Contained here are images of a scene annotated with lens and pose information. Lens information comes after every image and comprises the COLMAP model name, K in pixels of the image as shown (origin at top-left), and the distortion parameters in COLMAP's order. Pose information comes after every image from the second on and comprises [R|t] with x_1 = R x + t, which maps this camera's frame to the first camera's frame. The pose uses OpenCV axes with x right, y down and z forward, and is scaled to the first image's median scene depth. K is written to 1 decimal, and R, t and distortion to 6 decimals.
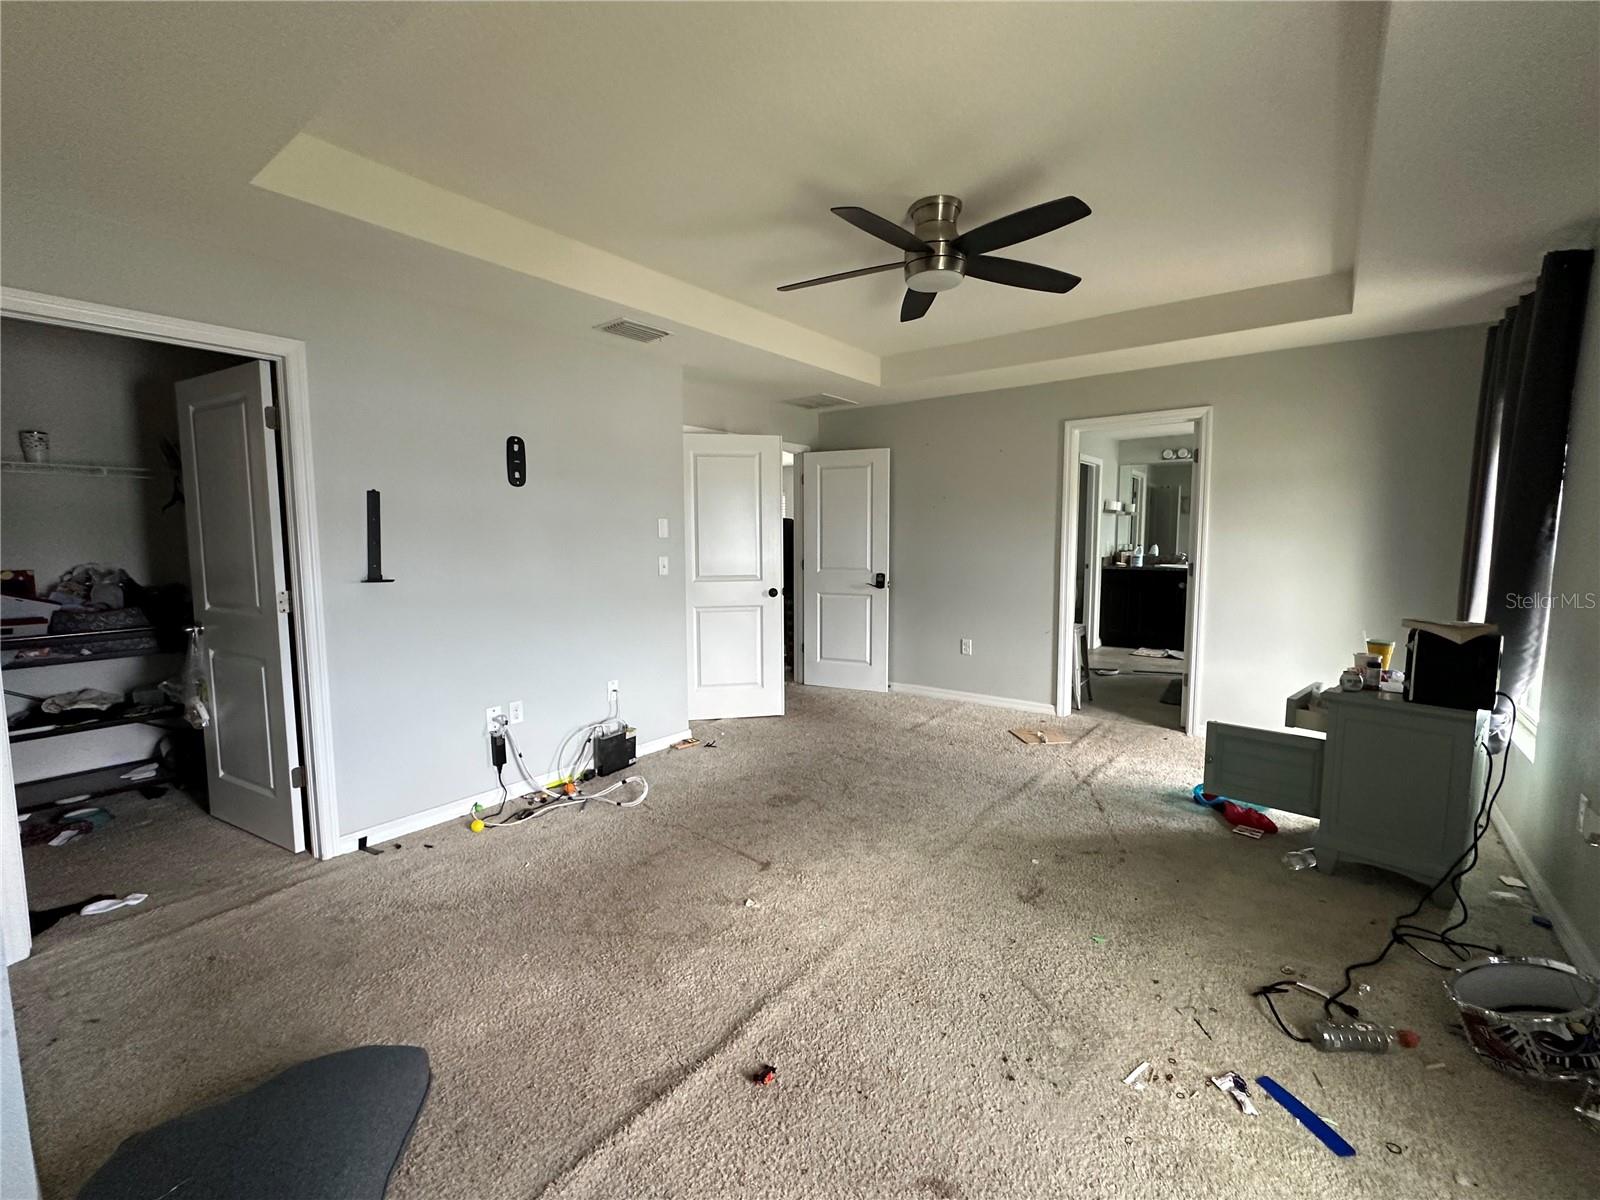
lens RADIAL K [[691.0, 0, 800.0], [0, 691.0, 600.0], [0, 0, 1]] dist [-0.001296, -0.000272]
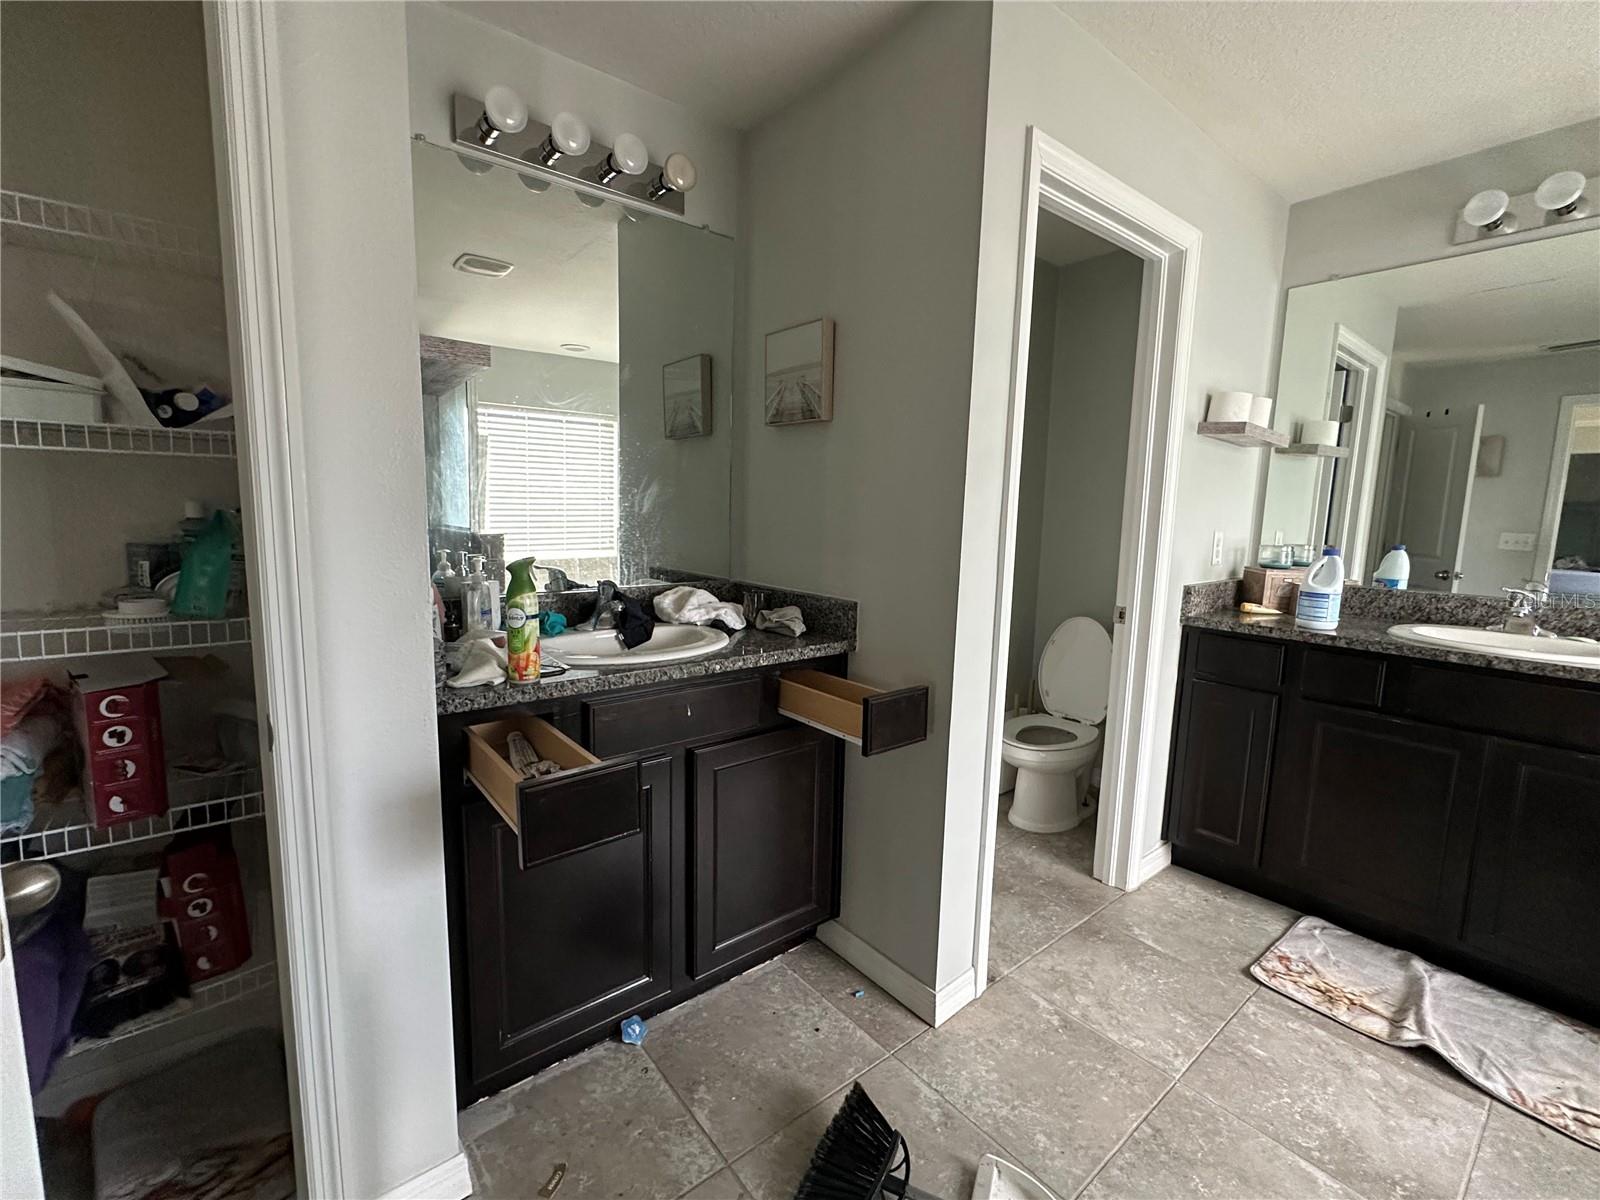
lens RADIAL K [[691.0, 0, 800.0], [0, 691.0, 600.0], [0, 0, 1]] dist [-0.001296, -0.000272]
pose [[0.970581, 0.059593, -0.233282, 0.342515], [-0.053175, 0.998016, 0.033712, -0.056791], [0.234828, -0.020315, 0.971825, 0.667287]]
